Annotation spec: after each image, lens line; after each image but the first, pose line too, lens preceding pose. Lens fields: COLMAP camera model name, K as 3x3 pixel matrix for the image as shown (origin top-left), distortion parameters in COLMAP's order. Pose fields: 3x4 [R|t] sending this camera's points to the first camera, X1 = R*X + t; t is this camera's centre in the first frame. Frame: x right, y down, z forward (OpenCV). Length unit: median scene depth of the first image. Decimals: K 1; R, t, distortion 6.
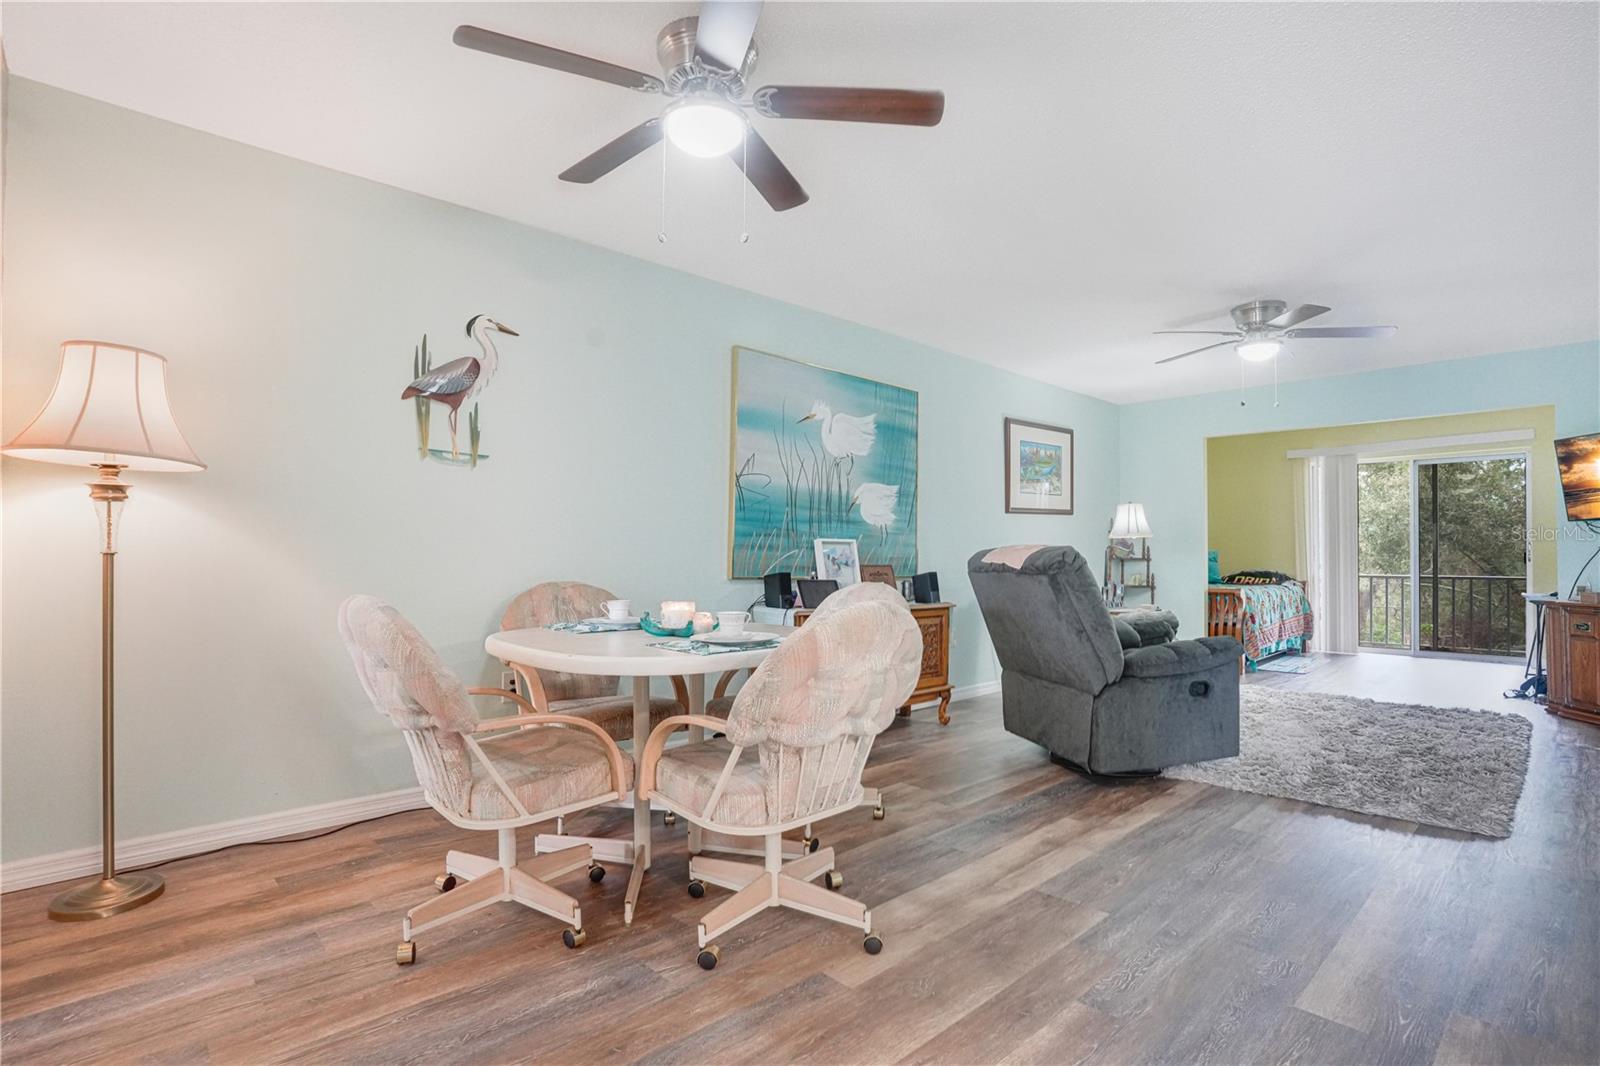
lens RADIAL K [[795.2, 0, 800.0], [0, 795.2, 533.0], [0, 0, 1]] dist [-0.089247, 0.044409]
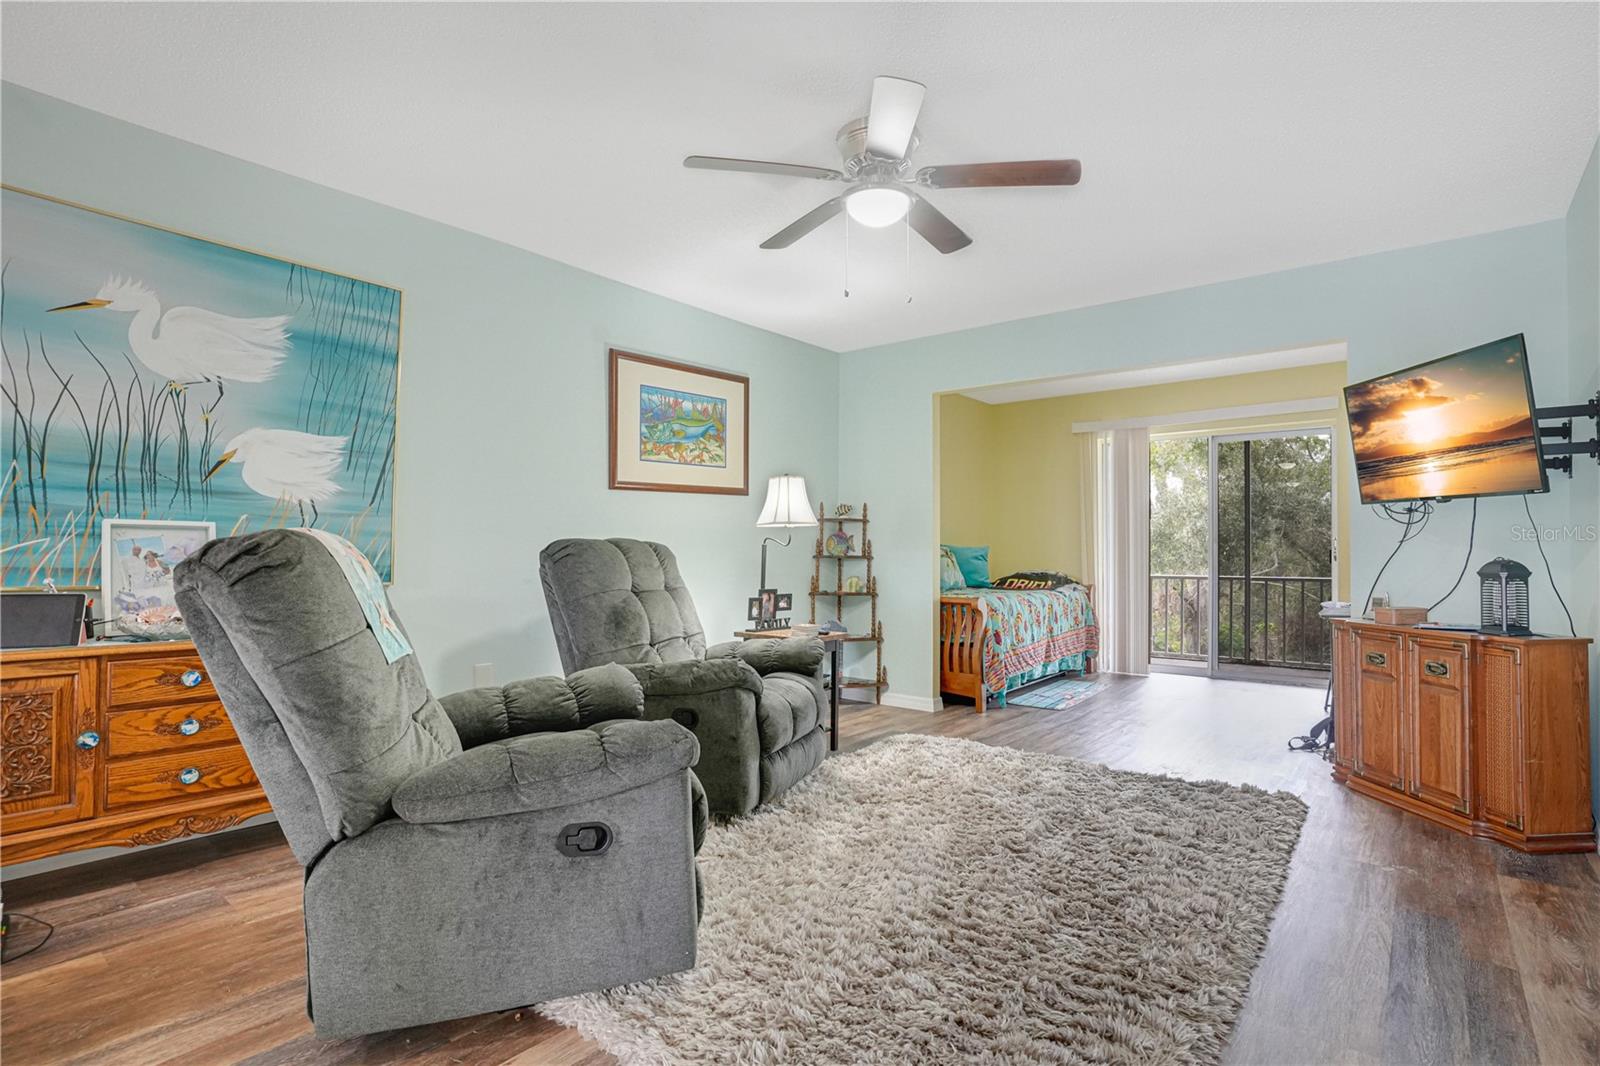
lens RADIAL K [[795.2, 0, 800.0], [0, 795.2, 533.0], [0, 0, 1]] dist [-0.089247, 0.044409]
pose [[0.991830, 0.005370, 0.127454, 0.391467], [-0.005870, 0.999976, 0.003547, 0.010798], [-0.127432, -0.004266, 0.991838, 0.352251]]
